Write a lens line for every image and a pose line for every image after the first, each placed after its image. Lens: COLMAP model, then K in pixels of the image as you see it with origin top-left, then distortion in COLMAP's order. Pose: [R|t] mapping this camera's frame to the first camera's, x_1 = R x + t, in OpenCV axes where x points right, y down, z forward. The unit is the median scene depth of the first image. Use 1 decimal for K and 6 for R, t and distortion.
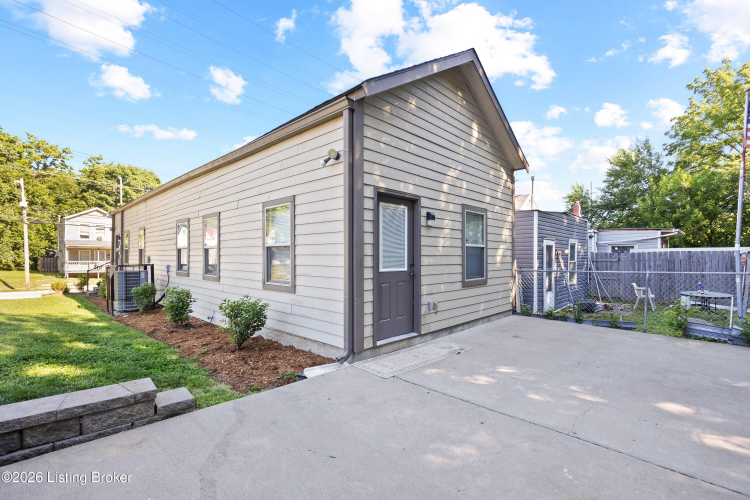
lens RADIAL K [[341.4, 0, 372.8], [0, 341.4, 258.7], [0, 0, 1]] dist [-0.021831, 0.000036]
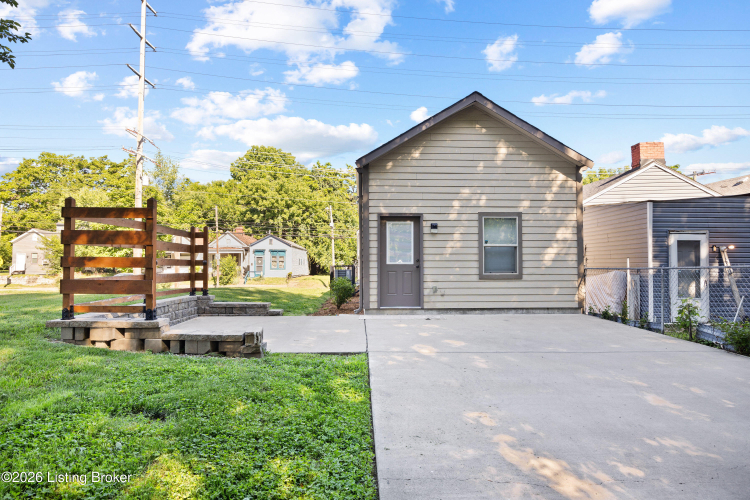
lens RADIAL K [[405.1, 0, 375.0], [0, 405.1, 250.0], [0, 0, 1]] dist [0.000934, 0.000045]
pose [[0.732255, -0.027725, -0.680466, 1.159762], [-0.001731, 0.999092, -0.042570, 0.047781], [0.681028, 0.032350, 0.731542, -0.405801]]
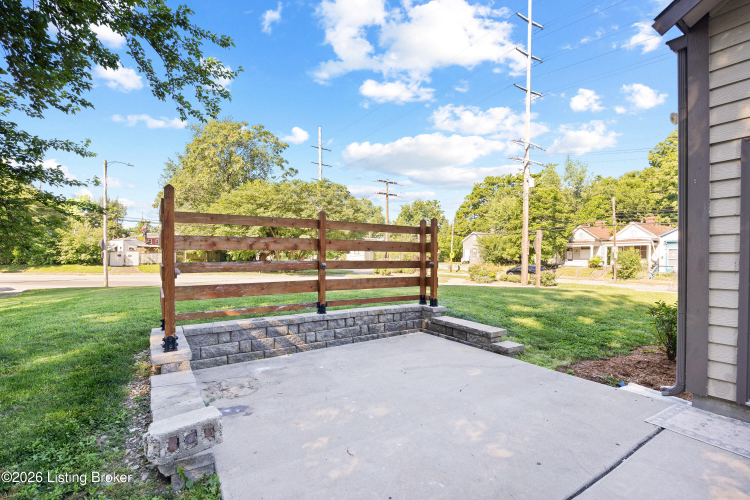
lens RADIAL K [[341.4, 0, 372.8], [0, 341.4, 258.7], [0, 0, 1]] dist [-0.021831, 0.000036]
pose [[-0.223383, 0.005134, -0.974717, 0.619639], [-0.009821, 0.999924, 0.007517, 0.003061], [0.974681, 0.011252, -0.223315, 0.420997]]
